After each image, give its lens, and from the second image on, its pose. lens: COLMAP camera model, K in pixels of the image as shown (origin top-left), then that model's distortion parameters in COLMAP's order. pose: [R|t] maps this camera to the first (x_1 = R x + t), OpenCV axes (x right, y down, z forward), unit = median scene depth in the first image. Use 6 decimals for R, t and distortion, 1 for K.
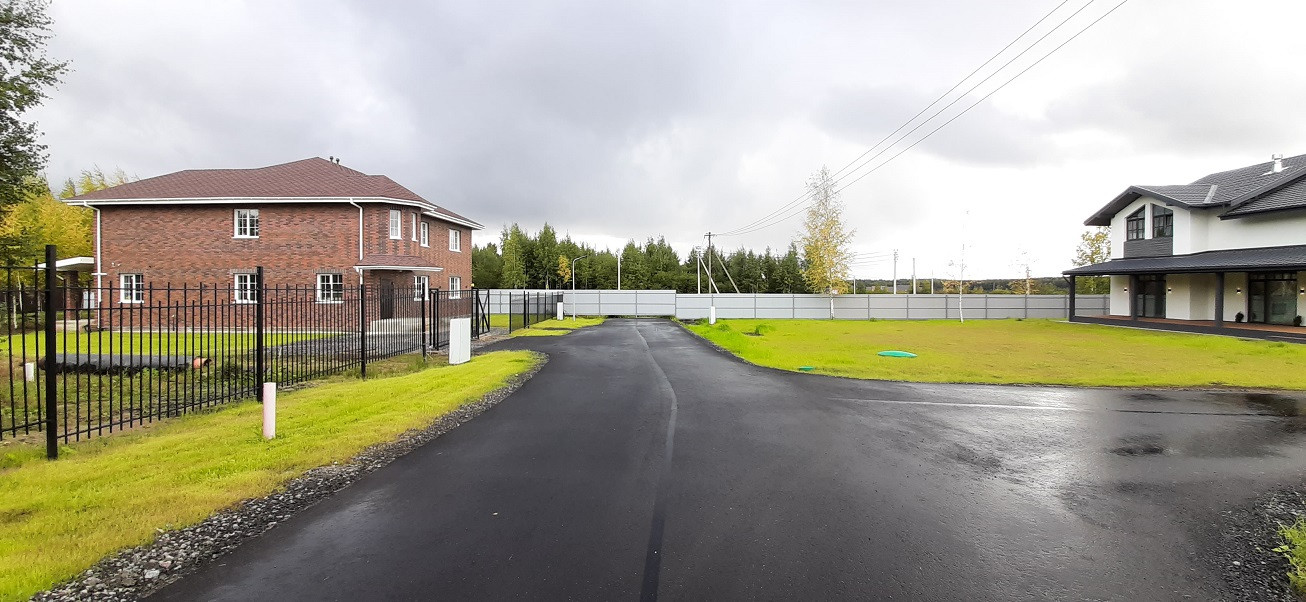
lens RADIAL K [[515.1, 0, 669.3], [0, 515.1, 289.5], [0, 0, 1]] dist [0.012179, -0.014807]
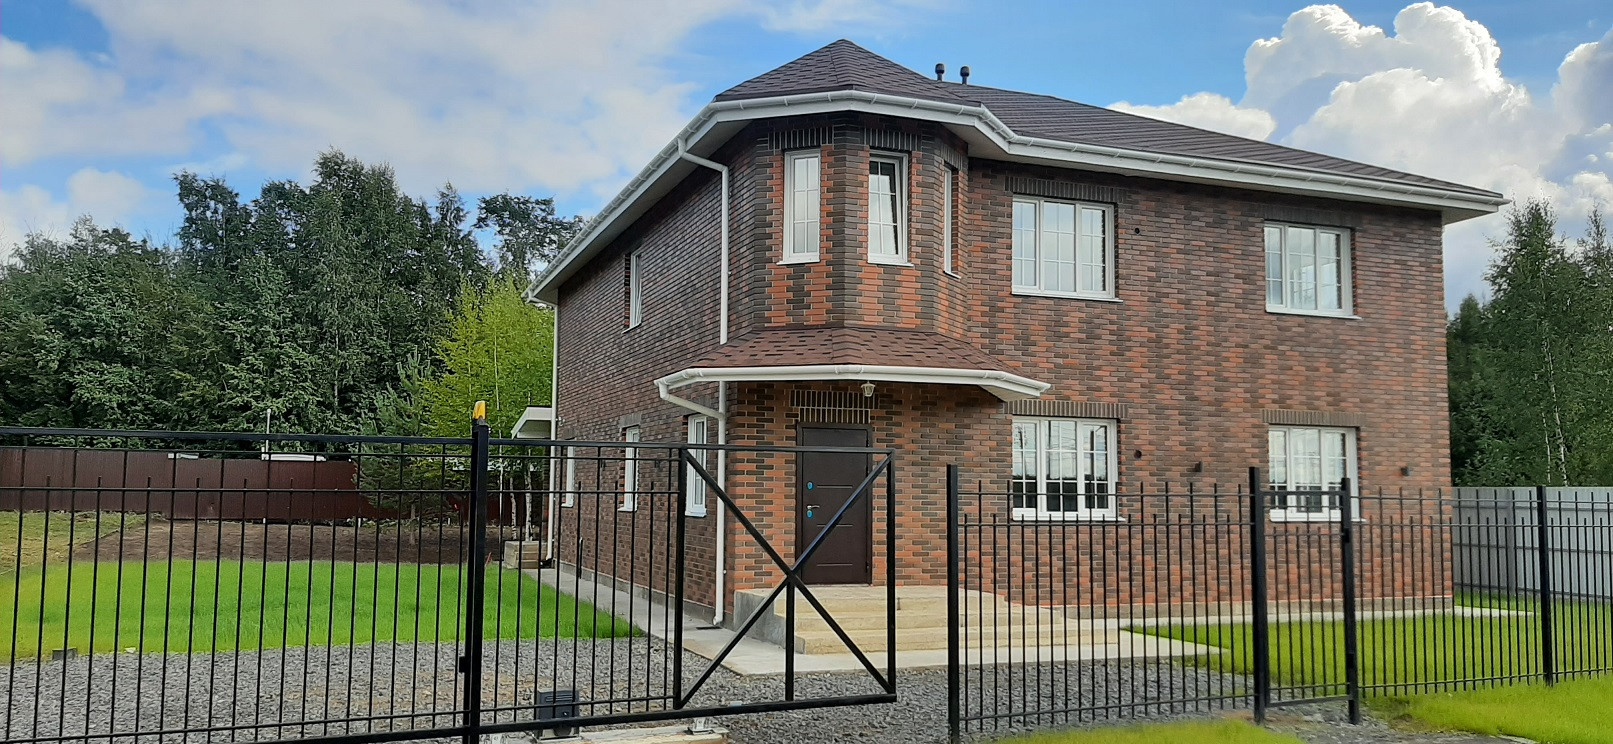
lens RADIAL K [[1240.0, 0, 815.2], [0, 1240.0, 375.8], [0, 0, 1]] dist [0.113283, -0.206640]
pose [[0.387591, -0.082215, -0.918158, 0.015912], [-0.012740, 0.995442, -0.094513, 0.011325], [0.921743, 0.048329, 0.384777, 0.679456]]
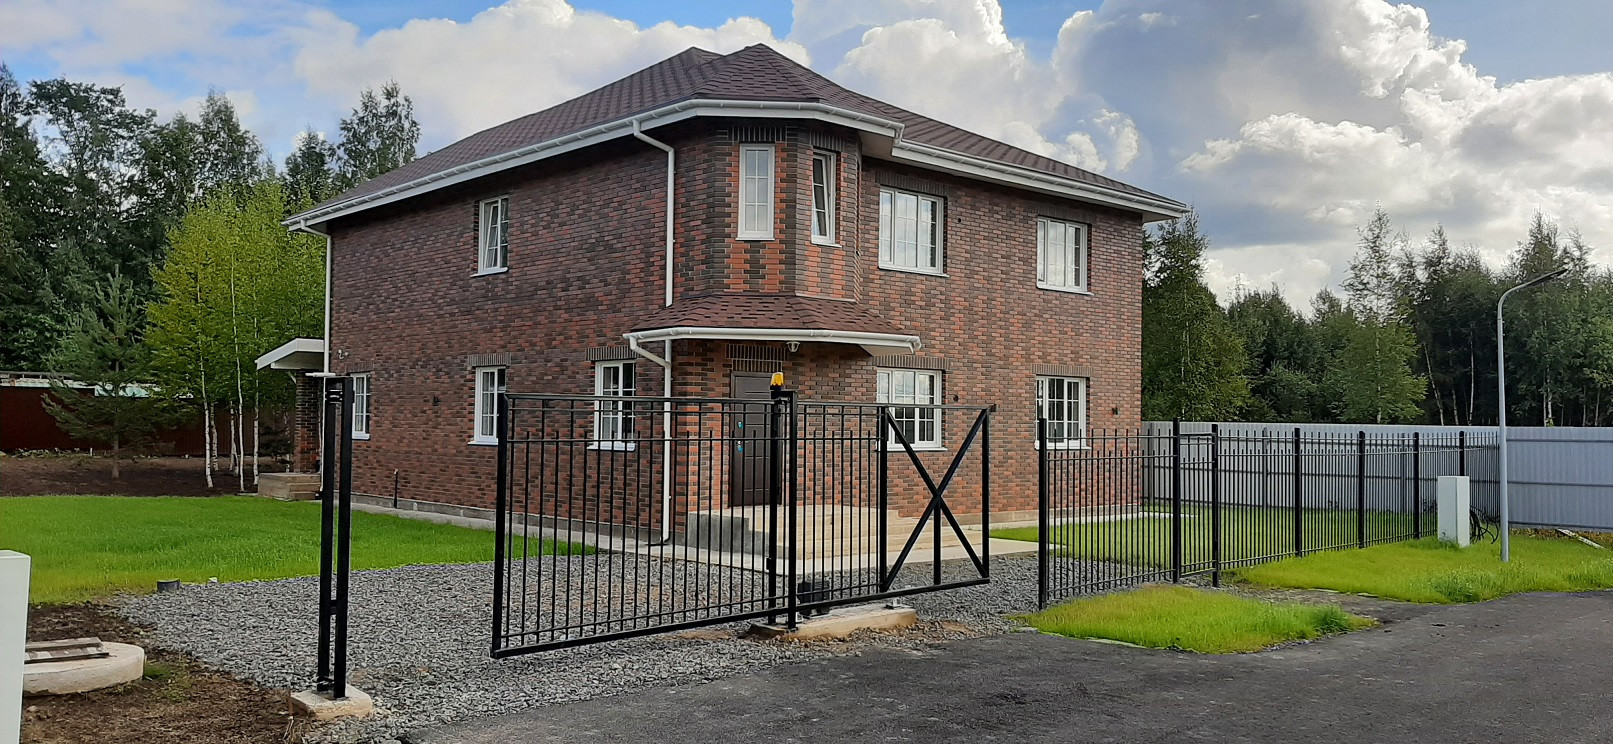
lens RADIAL K [[1240.0, 0, 815.2], [0, 1240.0, 375.8], [0, 0, 1]] dist [0.113283, -0.206640]
pose [[0.692008, -0.017380, -0.721681, 0.008706], [-0.015000, 0.999148, -0.038445, 0.006751], [0.721734, 0.037430, 0.691158, 0.464145]]
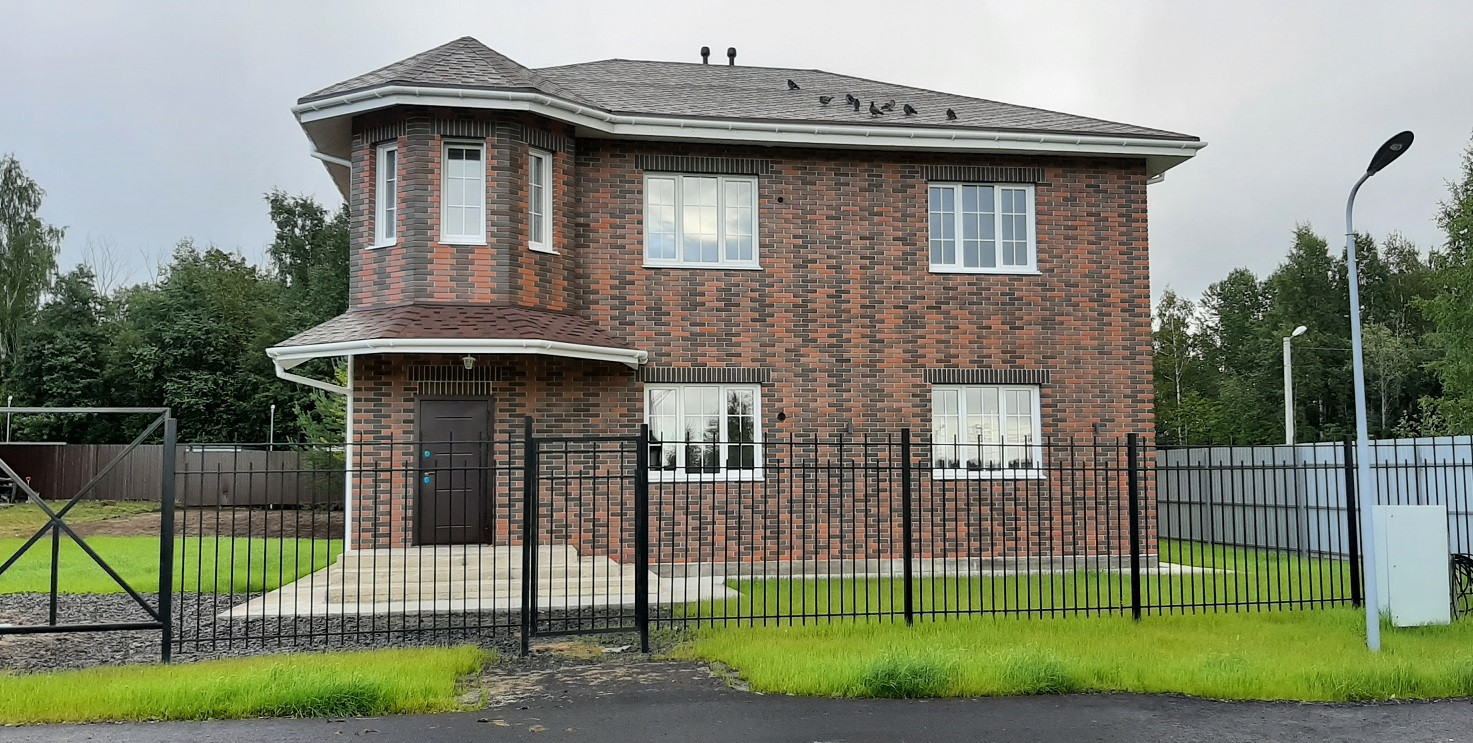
lens RADIAL K [[1239.5, 0, 736.5], [0, 1239.5, 371.5], [0, 0, 1]] dist [0.164600, -0.332362]
pose [[0.203971, -0.087627, -0.975047, 0.122104], [0.005932, 0.996078, -0.088276, 0.022420], [0.978959, 0.012221, 0.203691, 0.913825]]
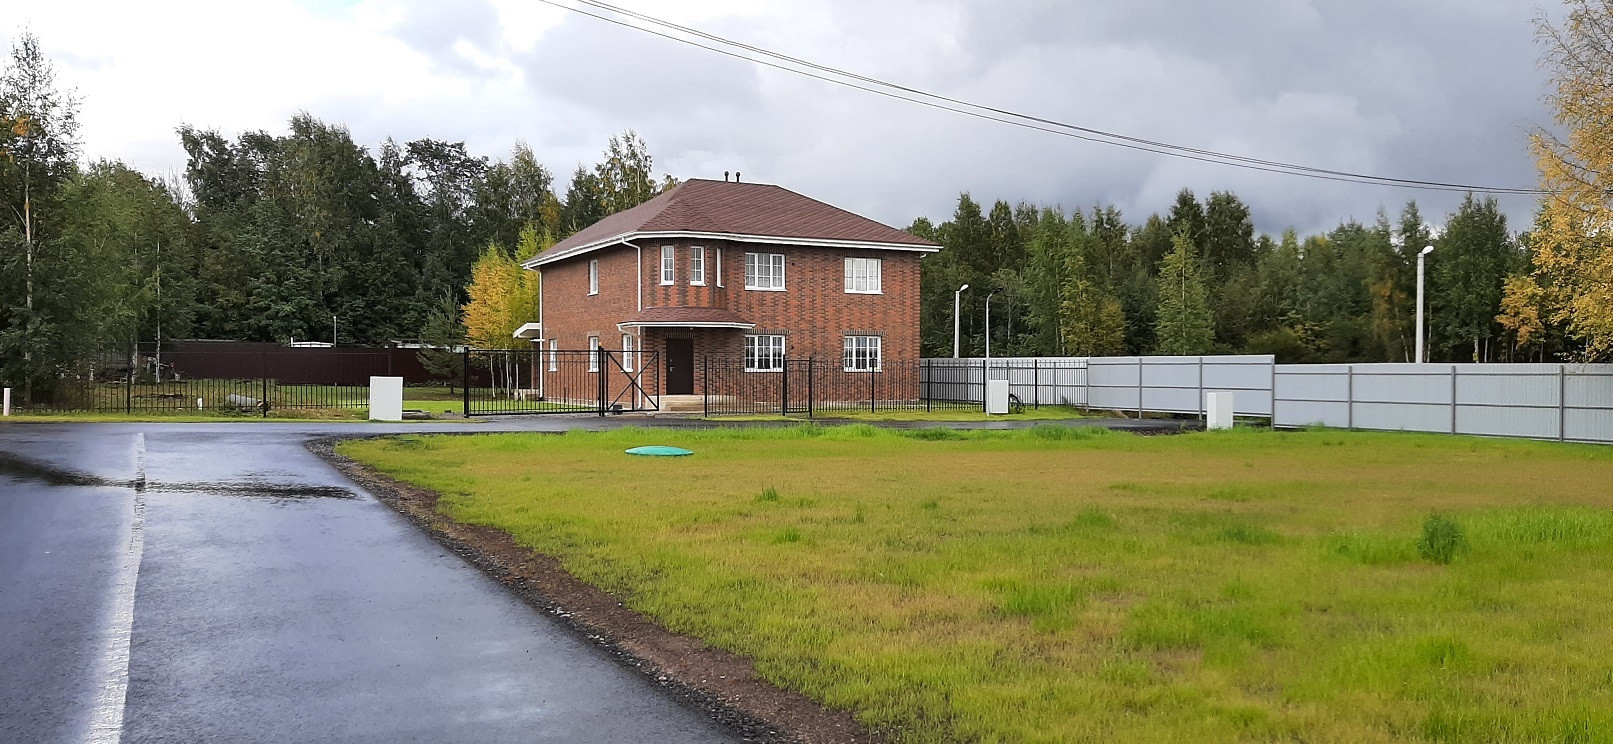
lens RADIAL K [[1236.4, 0, 806.5], [0, 1236.4, 372.0], [0, 0, 1]] dist [-0.005559, -0.002510]
pose [[0.488502, 0.003123, -0.872557, 0.959861], [-0.003743, 0.999992, 0.001483, 0.019640], [0.872555, 0.002541, 0.488510, 0.274600]]
